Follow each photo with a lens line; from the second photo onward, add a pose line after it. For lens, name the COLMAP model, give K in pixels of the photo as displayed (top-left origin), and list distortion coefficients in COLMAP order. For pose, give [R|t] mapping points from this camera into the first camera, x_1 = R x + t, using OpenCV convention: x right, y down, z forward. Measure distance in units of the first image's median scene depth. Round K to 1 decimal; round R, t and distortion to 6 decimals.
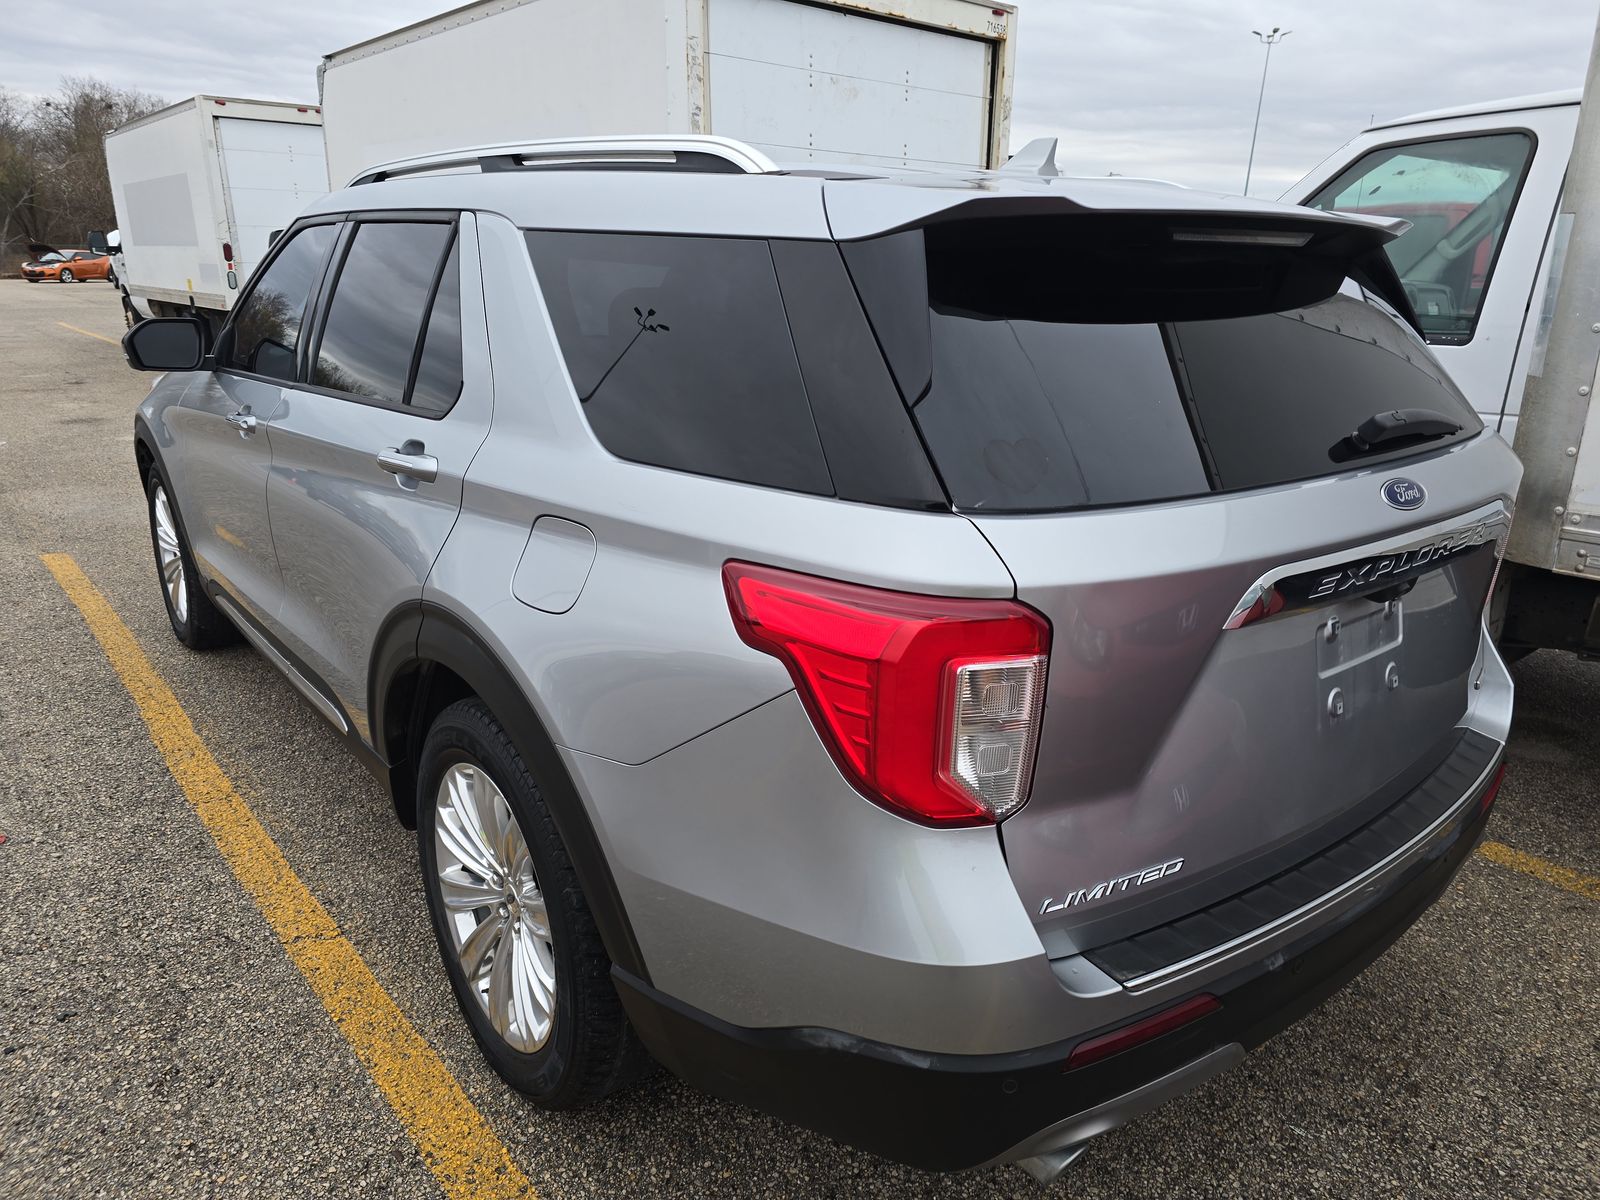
lens RADIAL K [[1098.1, 0, 803.0], [0, 1098.1, 582.2], [0, 0, 1]] dist [0.050641, -0.042668]
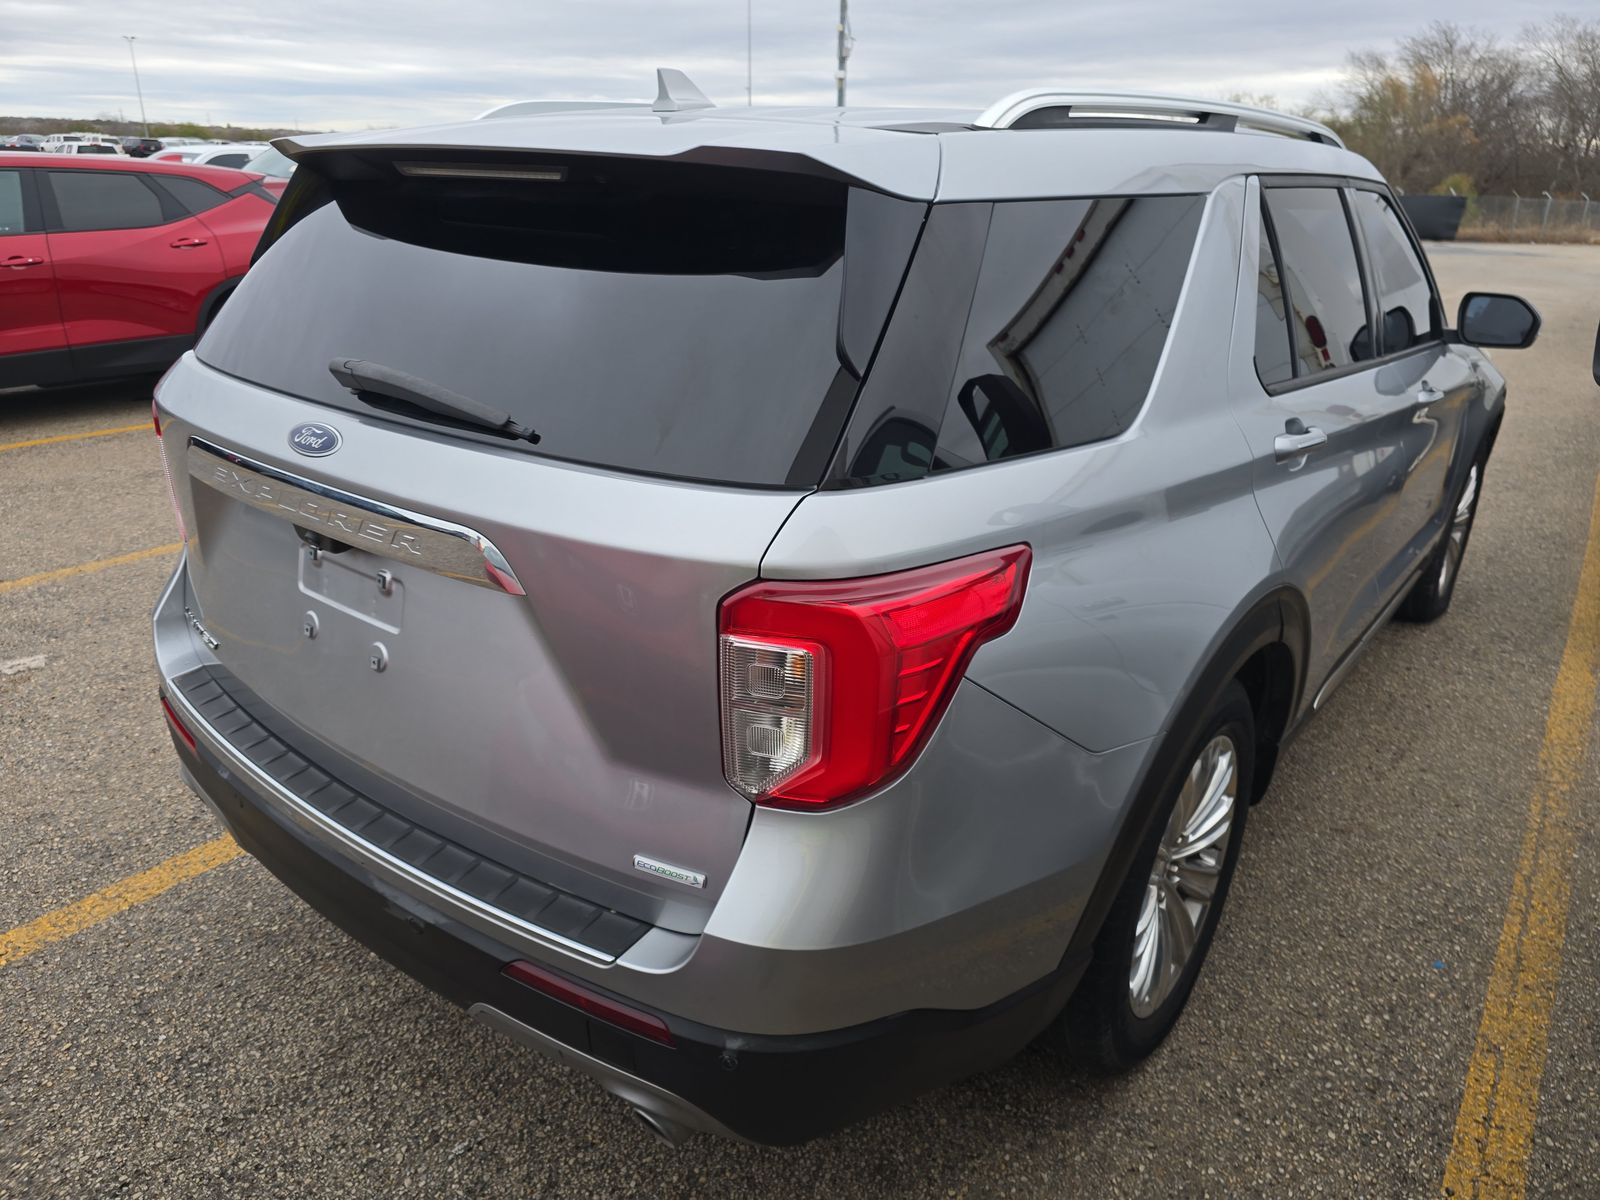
lens RADIAL K [[1098.1, 0, 803.0], [0, 1098.1, 582.2], [0, 0, 1]] dist [0.050641, -0.042668]
pose [[0.209287, 0.327988, -0.921207, 1.272798], [-0.304753, 0.917028, 0.257264, -0.280139], [0.929153, 0.226899, 0.291877, 0.939581]]
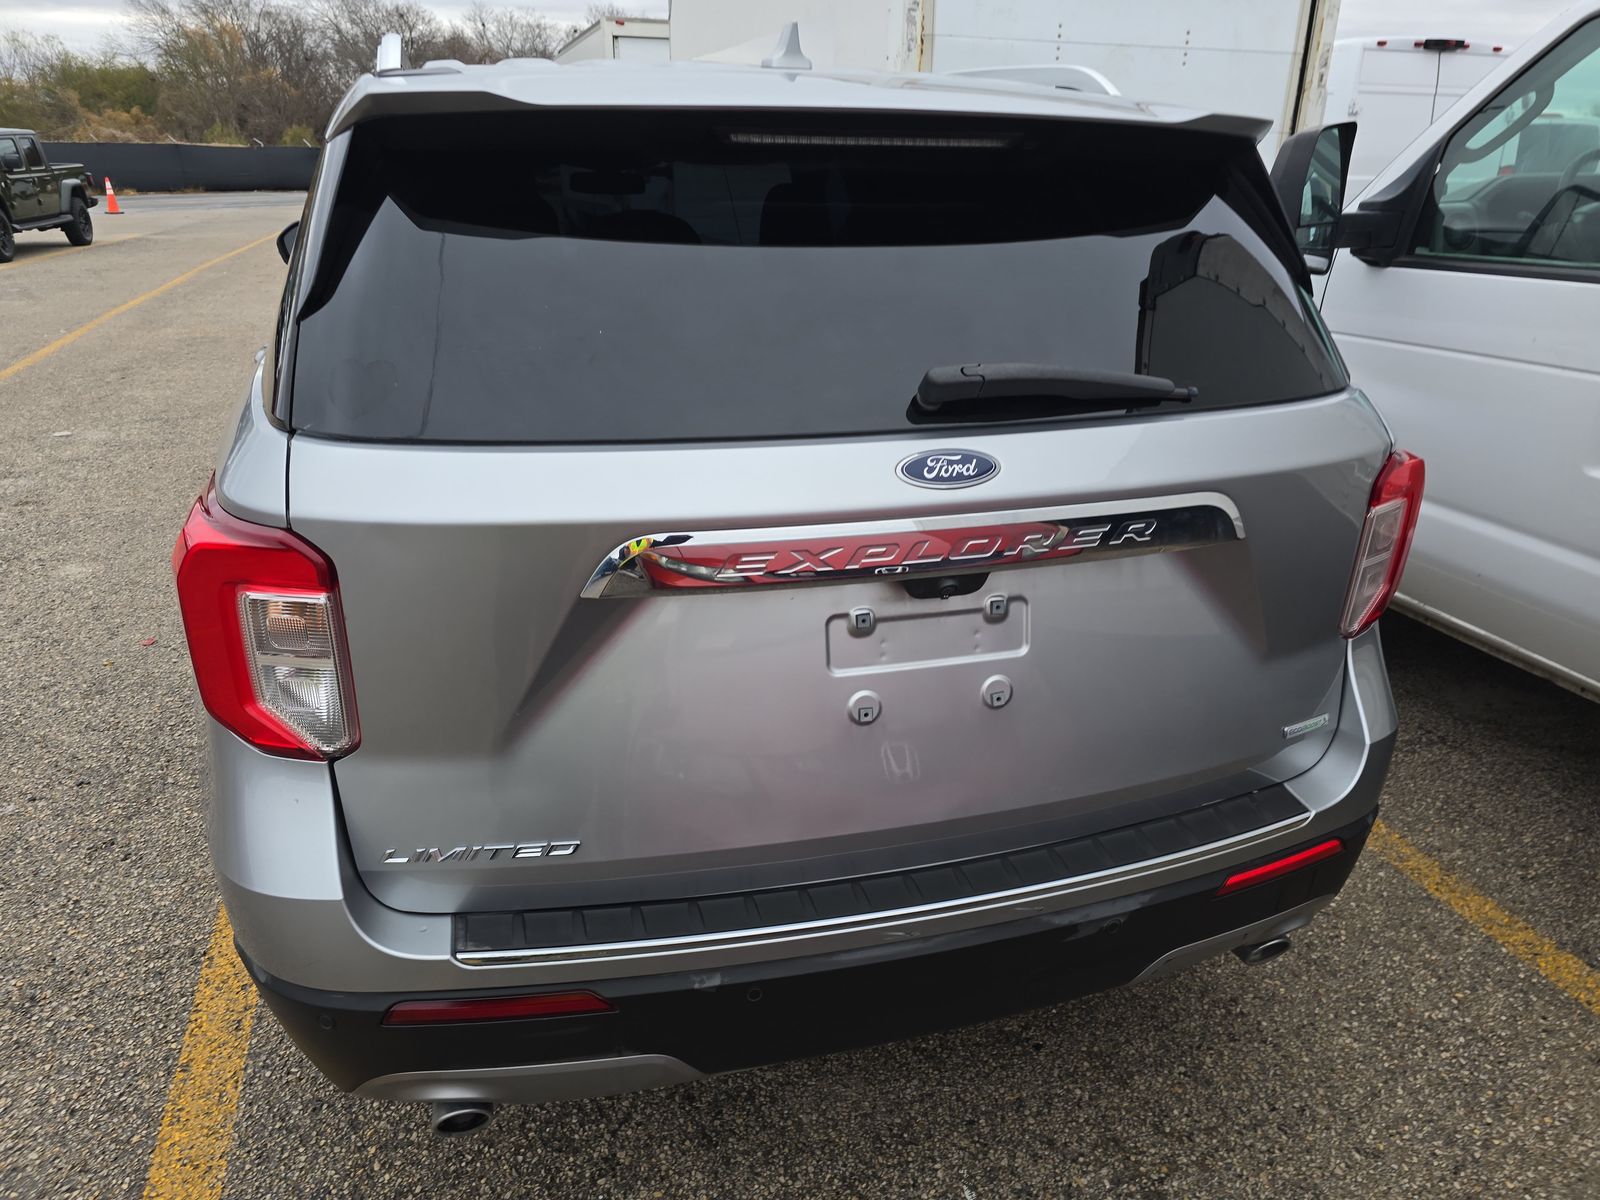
lens RADIAL K [[1098.1, 0, 803.0], [0, 1098.1, 582.2], [0, 0, 1]] dist [0.050641, -0.042668]
pose [[0.920506, 0.136915, -0.365955, 0.611564], [-0.109952, 0.989516, 0.093639, -0.049785], [0.374939, -0.045958, 0.925910, 0.179918]]
